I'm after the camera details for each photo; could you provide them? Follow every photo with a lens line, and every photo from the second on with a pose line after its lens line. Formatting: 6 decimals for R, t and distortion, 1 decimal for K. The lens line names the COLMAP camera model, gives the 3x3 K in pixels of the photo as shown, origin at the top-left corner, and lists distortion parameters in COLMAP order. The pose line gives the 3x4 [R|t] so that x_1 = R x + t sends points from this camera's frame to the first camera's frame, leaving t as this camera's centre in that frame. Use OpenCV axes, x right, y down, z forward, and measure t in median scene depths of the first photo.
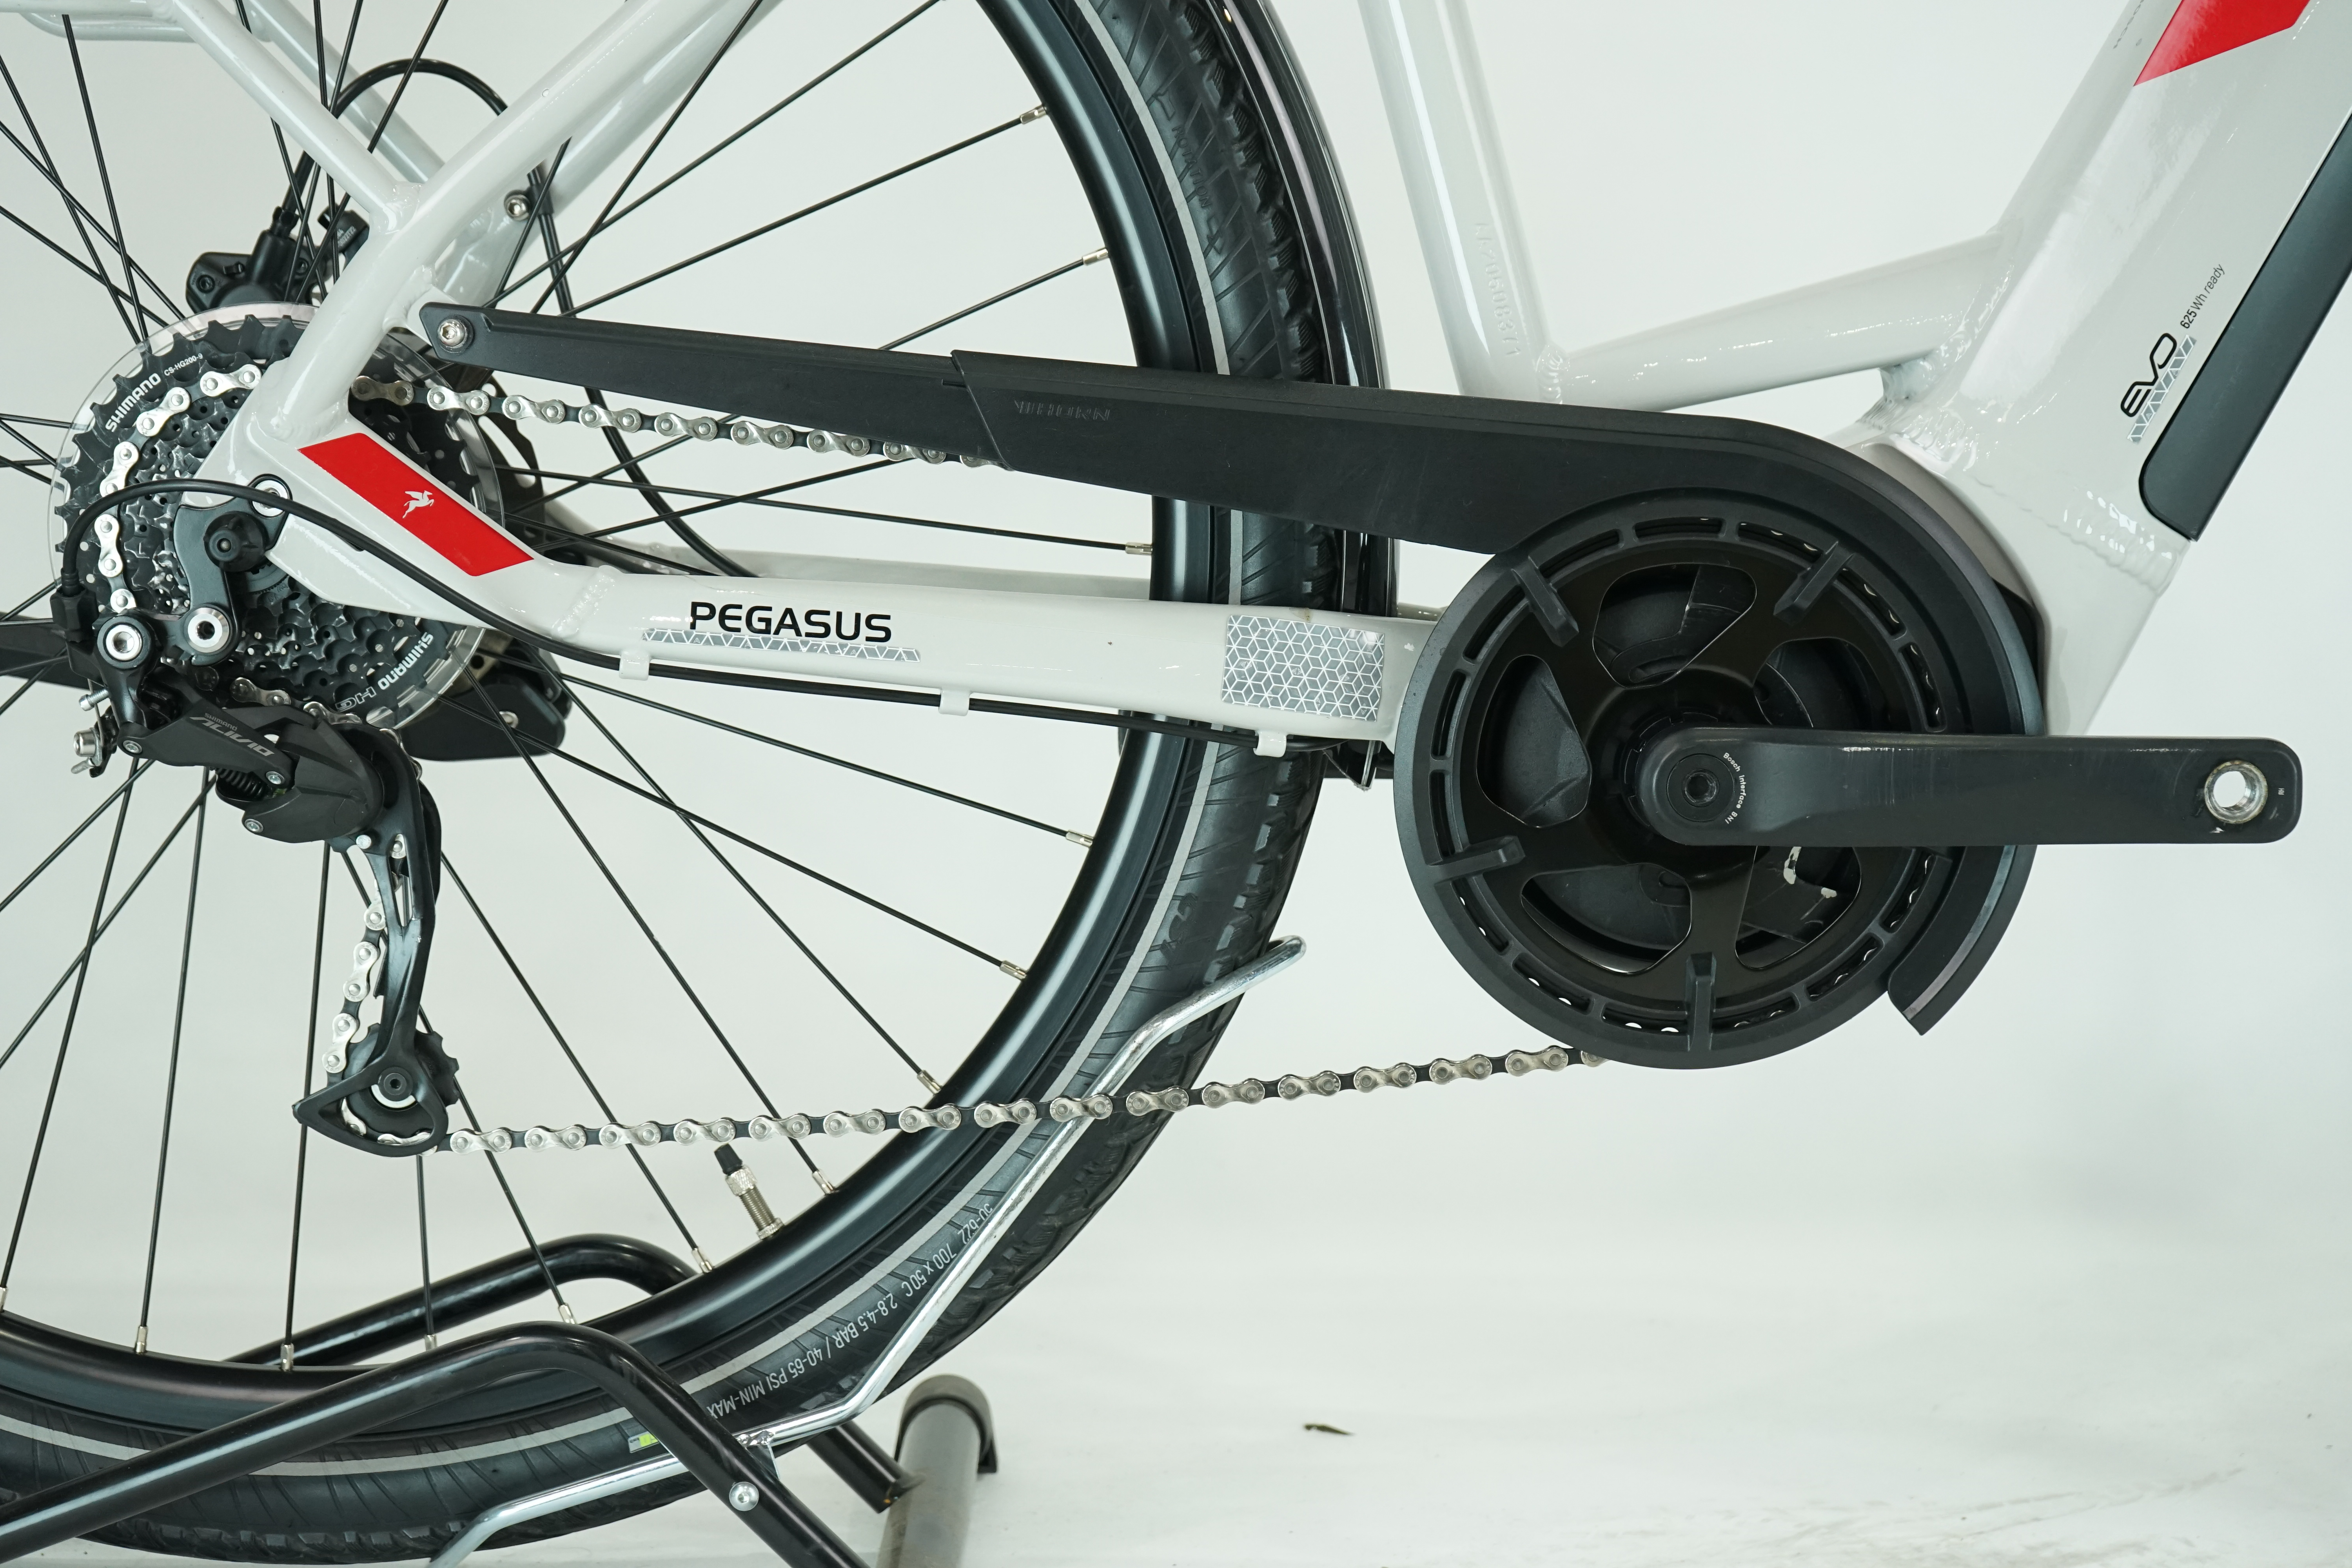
lens RADIAL K [[3943.9, 0, 1177.0], [0, 3943.9, 786.1], [0, 0, 1]] dist [-0.019896, 0.000000]
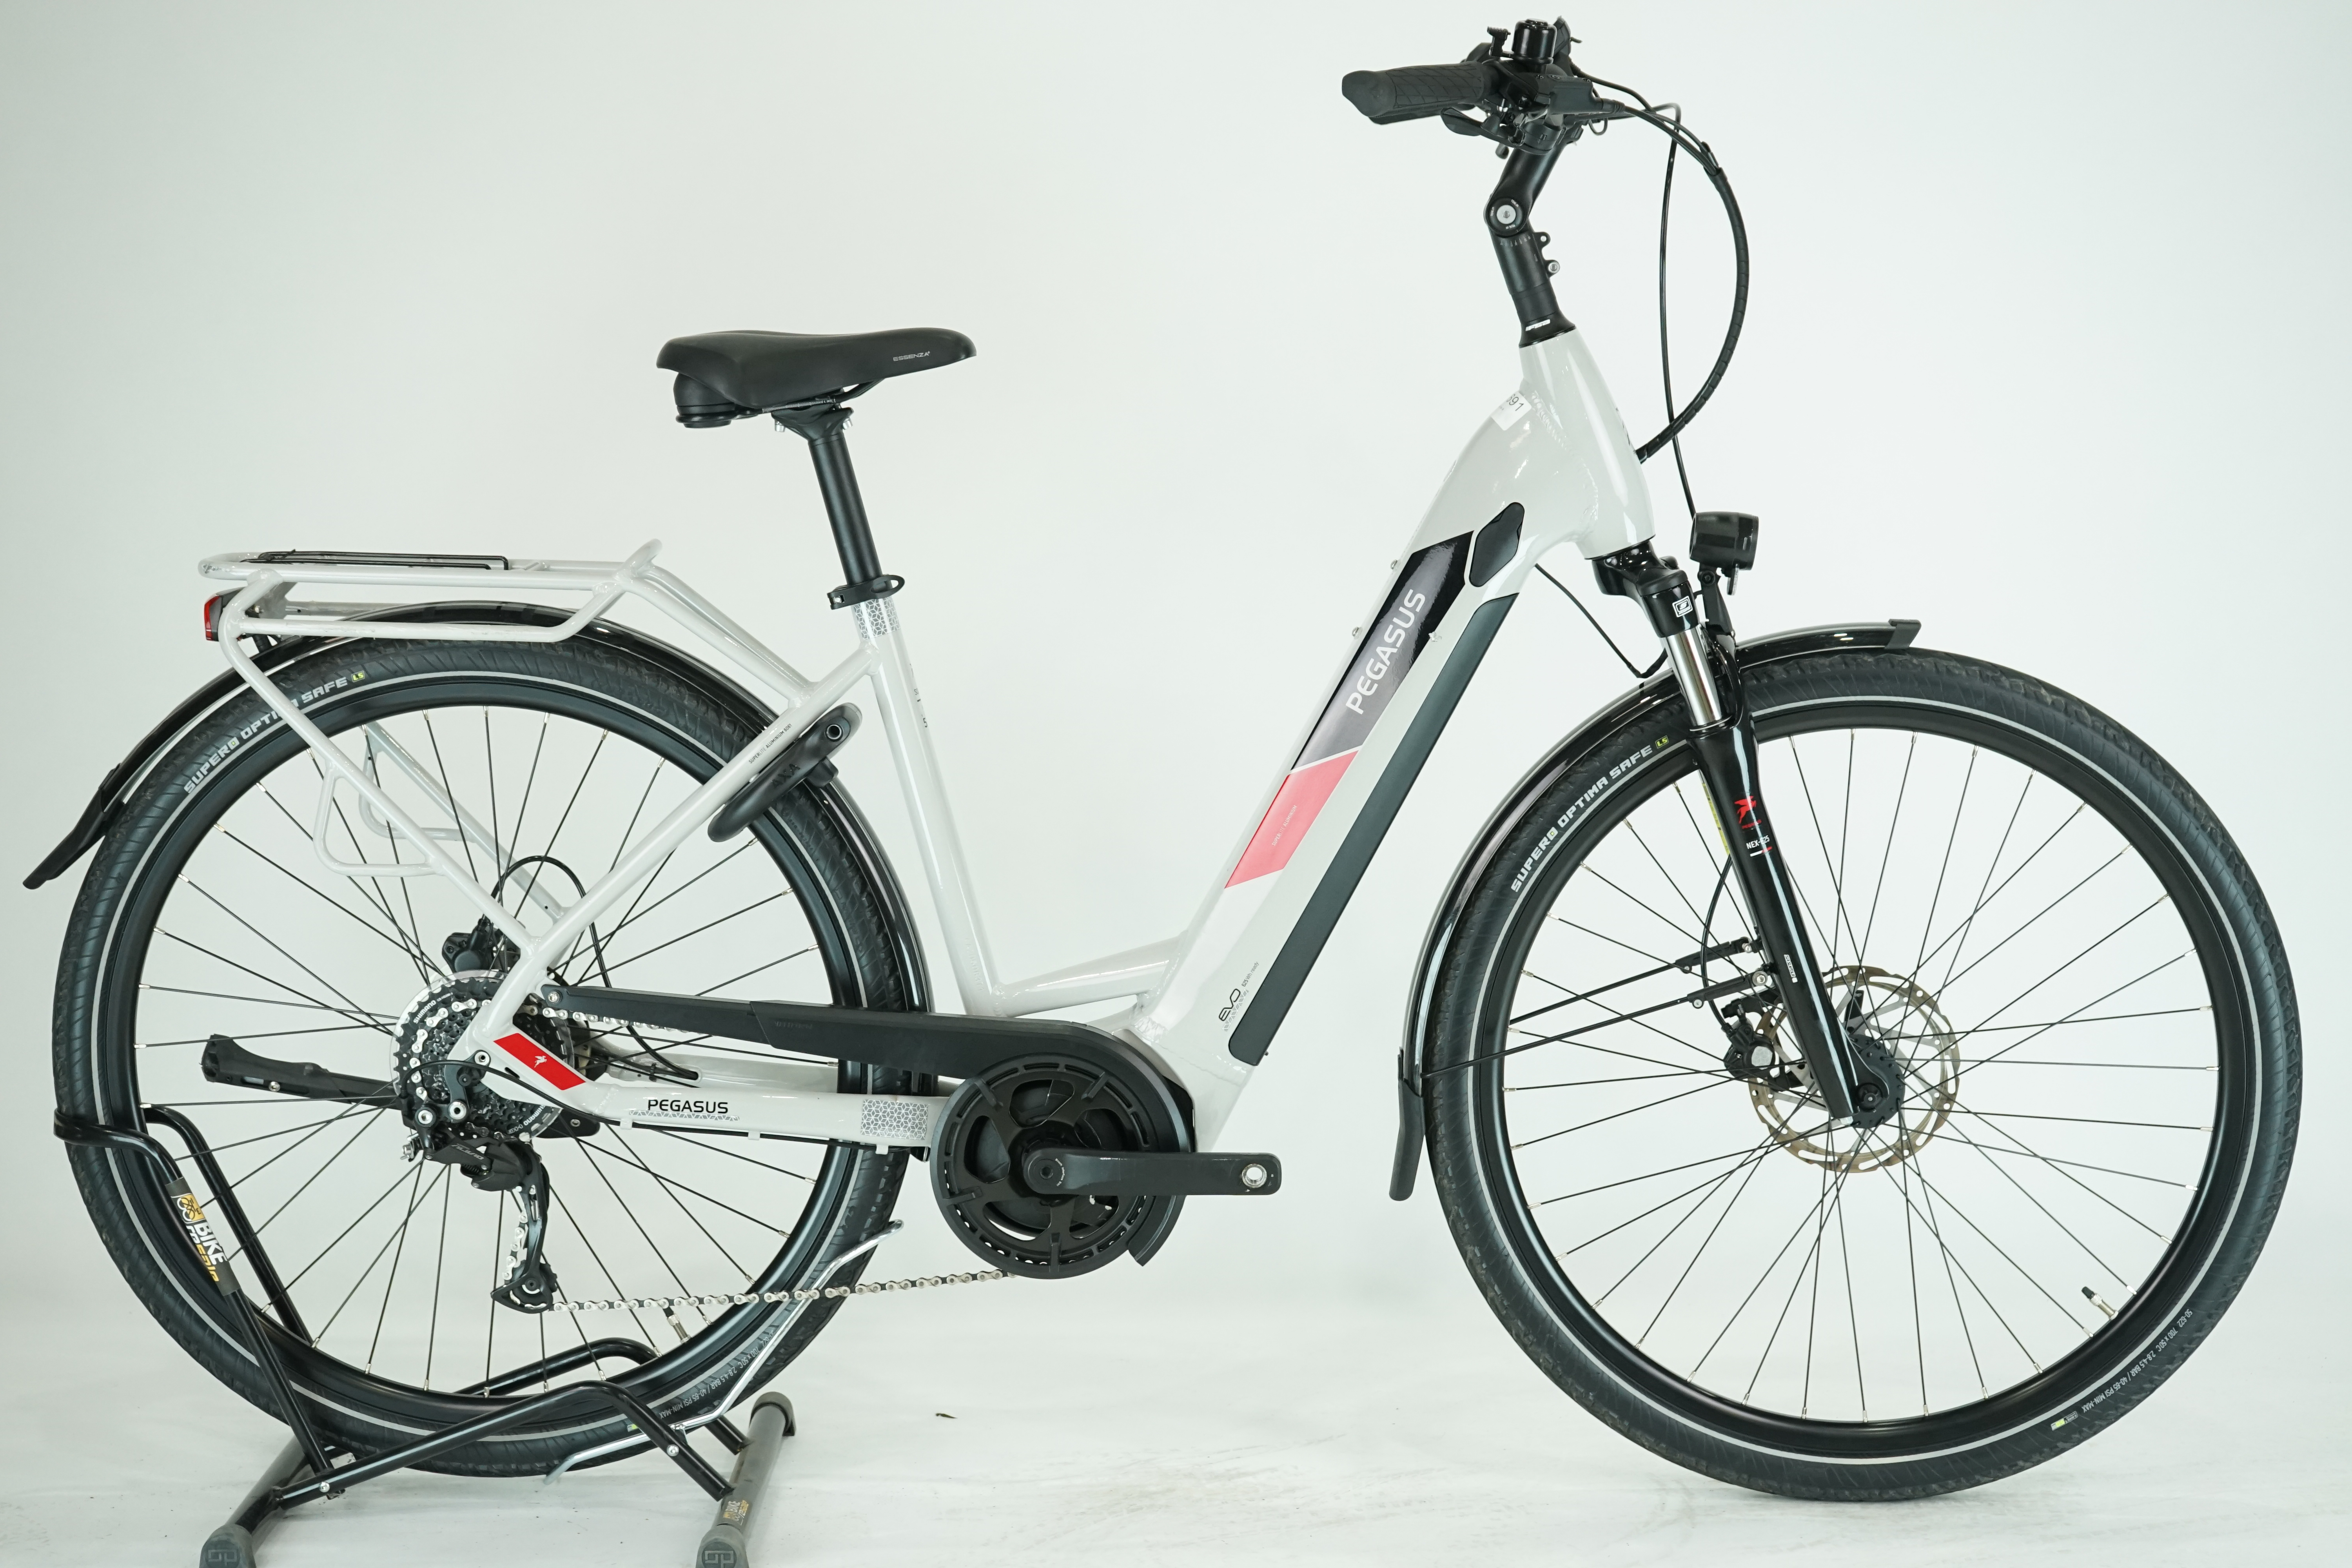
lens RADIAL K [[3787.7, 0, 1175.1], [0, 3787.7, 782.5], [0, 0, 1]] dist [-0.037397, 0.000000]
pose [[0.999956, -0.002500, -0.009054, 0.230001], [0.002650, 0.999858, 0.016653, -0.280376], [0.009011, -0.016676, 0.999820, -1.377714]]
